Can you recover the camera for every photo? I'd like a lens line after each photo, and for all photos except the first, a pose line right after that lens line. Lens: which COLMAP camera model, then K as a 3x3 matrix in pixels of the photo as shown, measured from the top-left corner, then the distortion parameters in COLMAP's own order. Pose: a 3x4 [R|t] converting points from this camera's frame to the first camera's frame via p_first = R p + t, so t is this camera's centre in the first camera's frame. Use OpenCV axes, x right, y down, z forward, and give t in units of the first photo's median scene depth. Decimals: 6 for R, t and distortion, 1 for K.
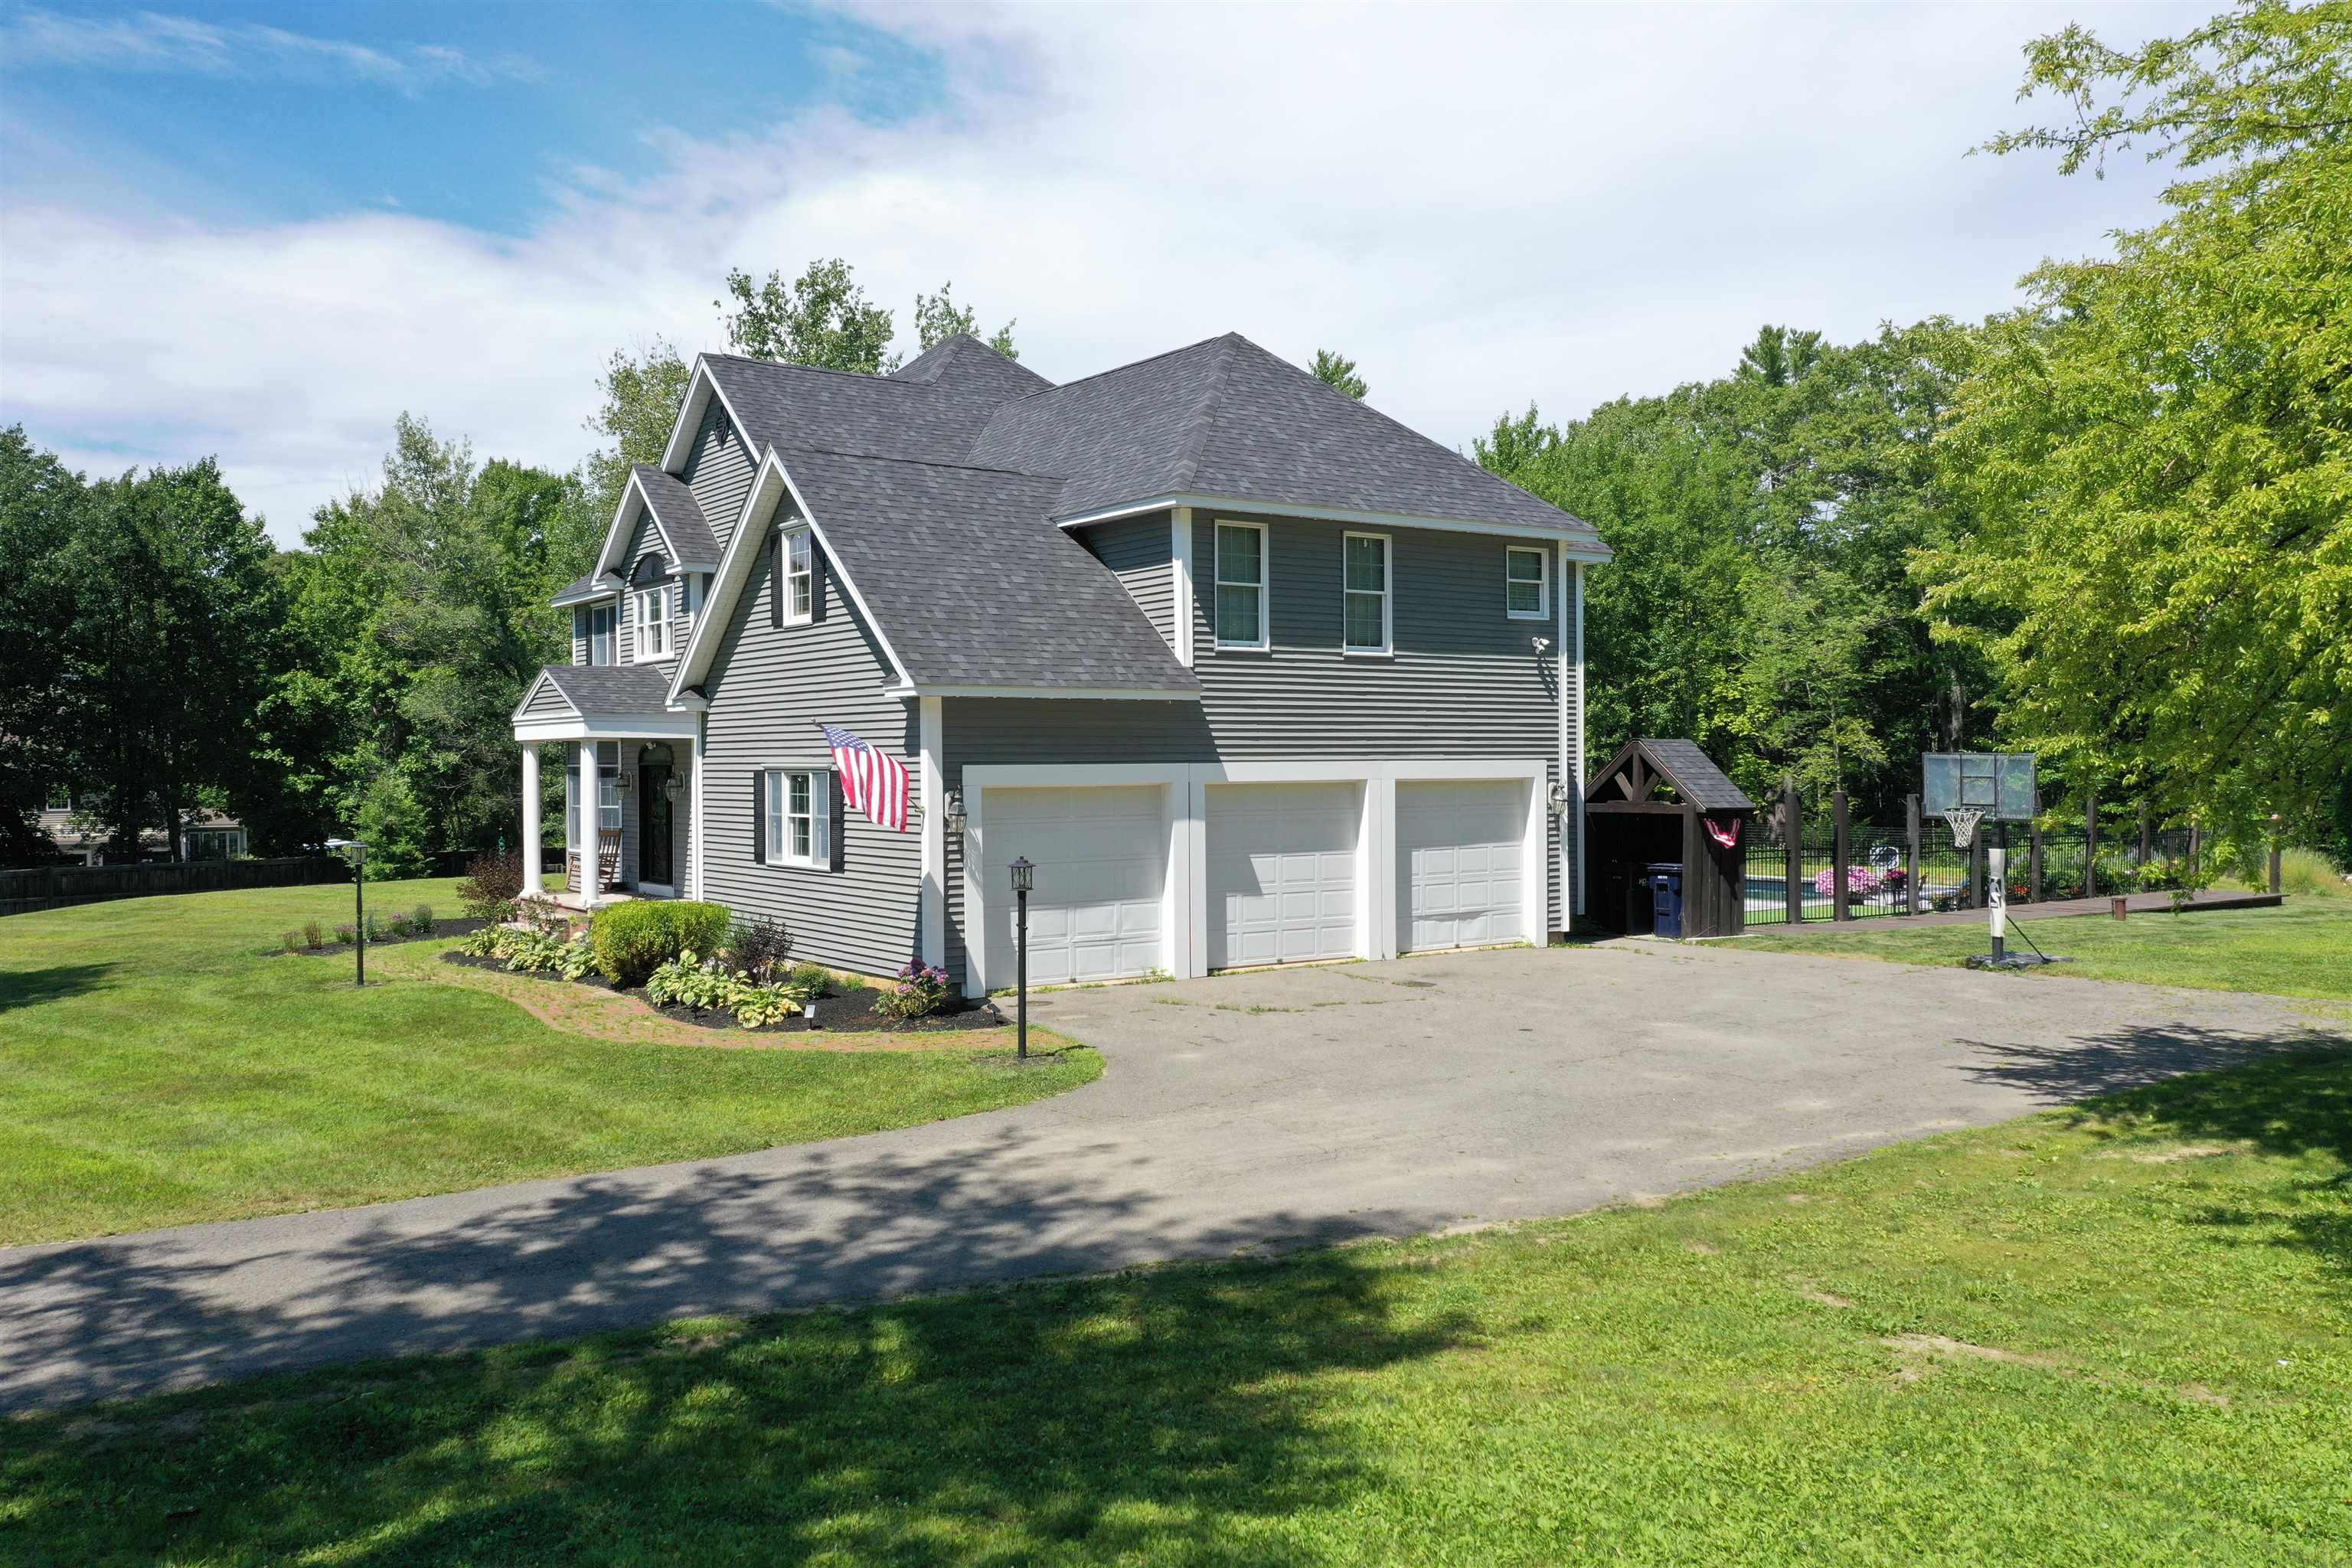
lens RADIAL K [[1829.1, 0, 1173.0], [0, 1829.1, 786.0], [0, 0, 1]] dist [0.006506, 0.009543]
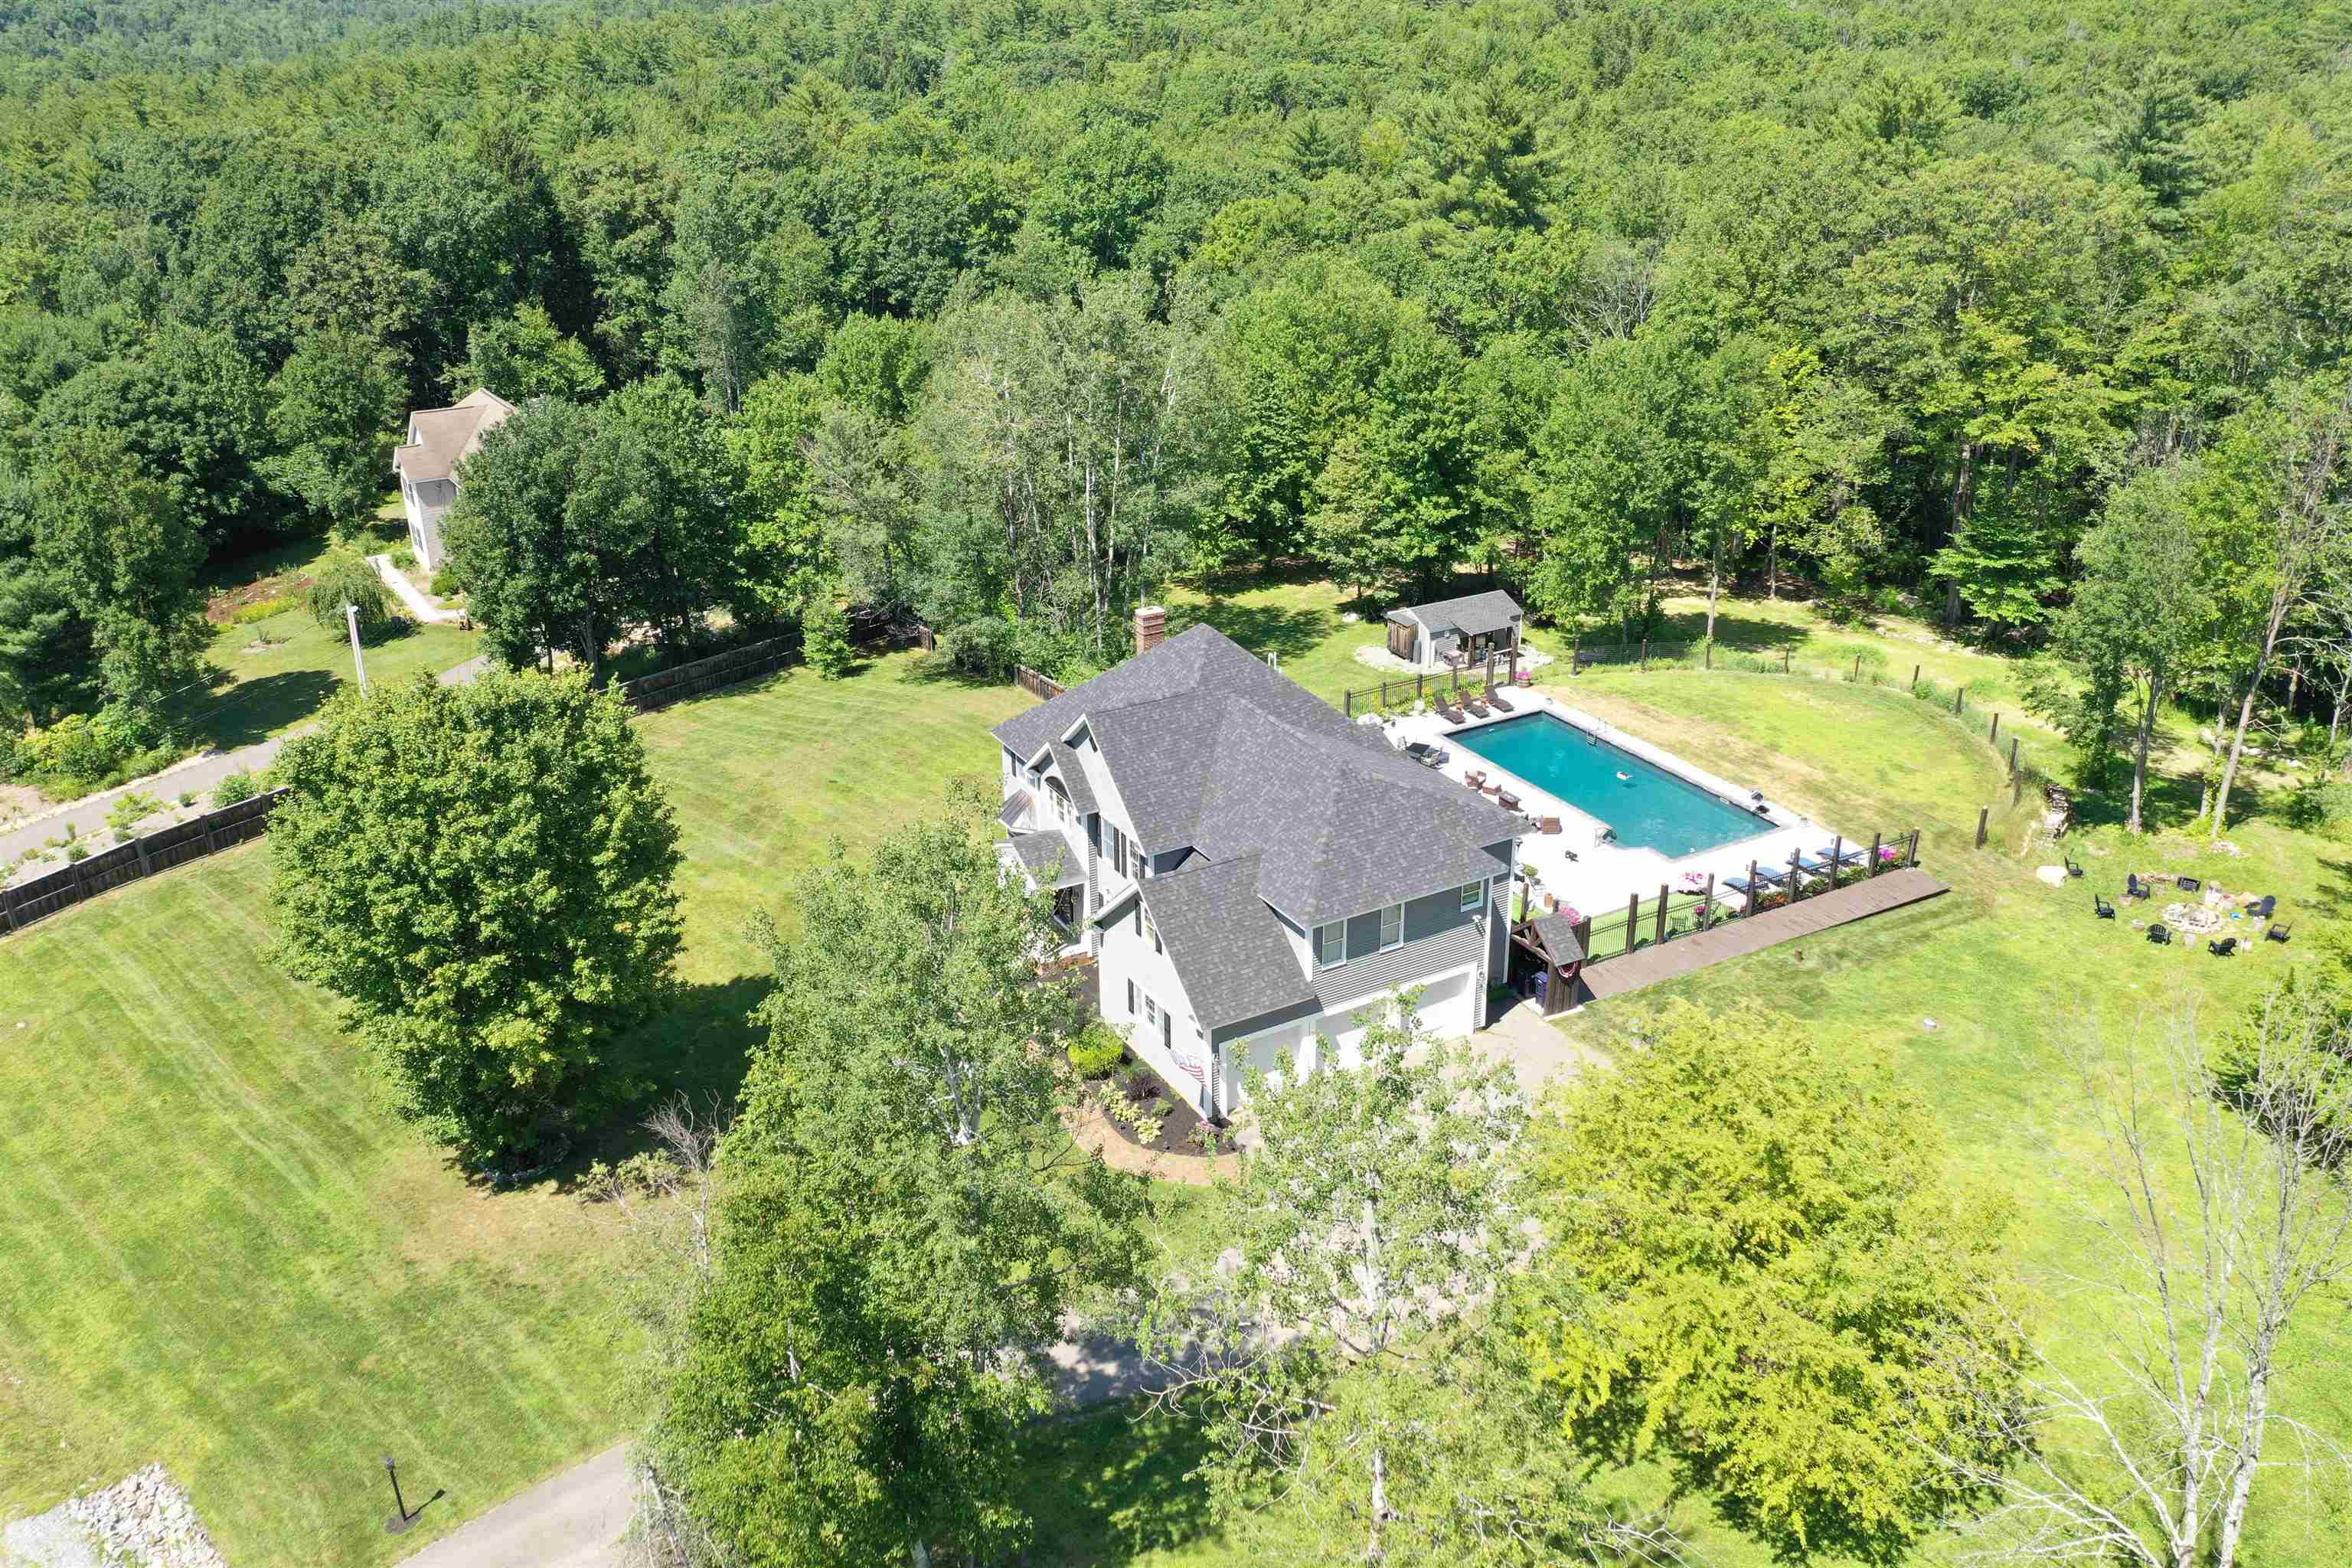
lens RADIAL K [[1829.1, 0, 1173.0], [0, 1829.1, 786.0], [0, 0, 1]] dist [0.006506, 0.009543]
pose [[0.994118, 0.039711, -0.100759, 0.052648], [0.005095, 0.912170, 0.409780, -1.109476], [0.108183, -0.407883, 0.906603, -0.953053]]
